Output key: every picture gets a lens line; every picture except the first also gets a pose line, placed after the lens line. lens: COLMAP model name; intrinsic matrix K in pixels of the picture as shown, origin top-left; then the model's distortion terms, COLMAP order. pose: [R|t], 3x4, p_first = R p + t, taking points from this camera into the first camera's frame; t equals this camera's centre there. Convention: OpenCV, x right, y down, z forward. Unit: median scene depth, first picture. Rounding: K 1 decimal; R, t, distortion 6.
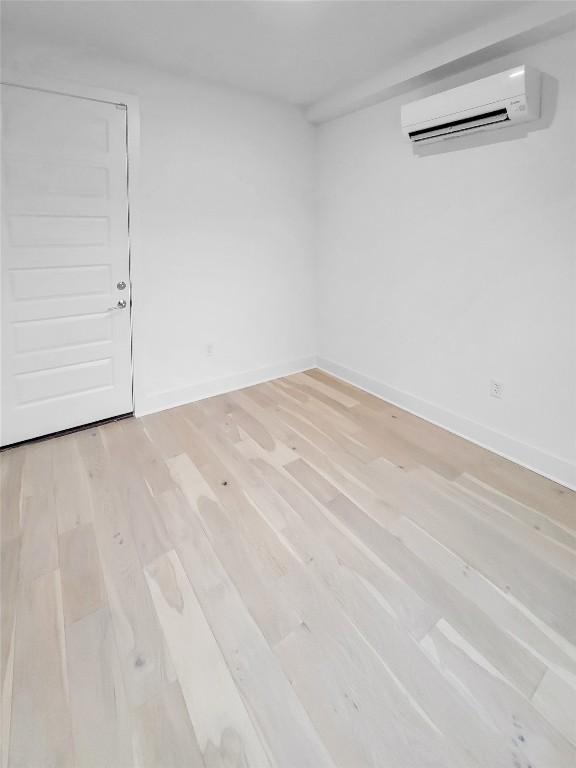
lens RADIAL K [[319.7, 0, 288.0], [0, 319.7, 384.0], [0, 0, 1]] dist [-0.000129, -0.000153]
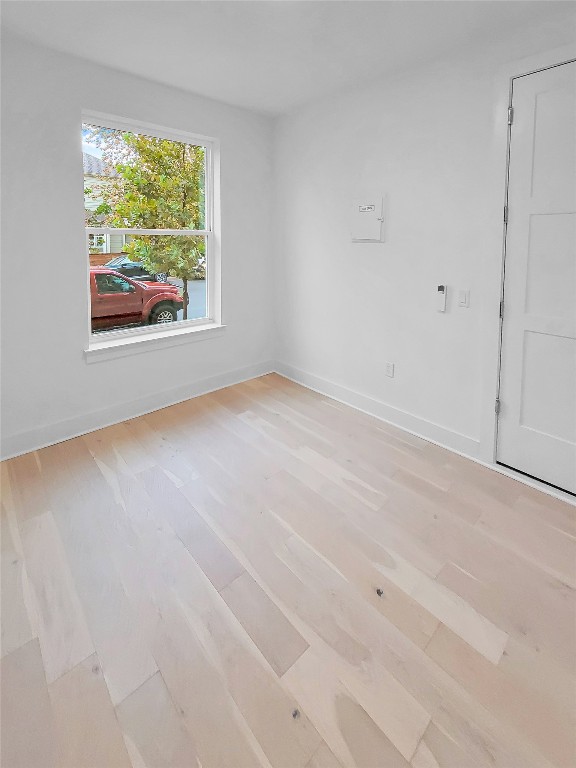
lens RADIAL K [[319.7, 0, 288.0], [0, 319.7, 384.0], [0, 0, 1]] dist [-0.000129, -0.000153]
pose [[-0.991672, 0.043052, -0.121377, 0.076356], [-0.065010, 0.646240, 0.760360, -0.540307], [0.111174, 0.761919, -0.638060, 1.100495]]
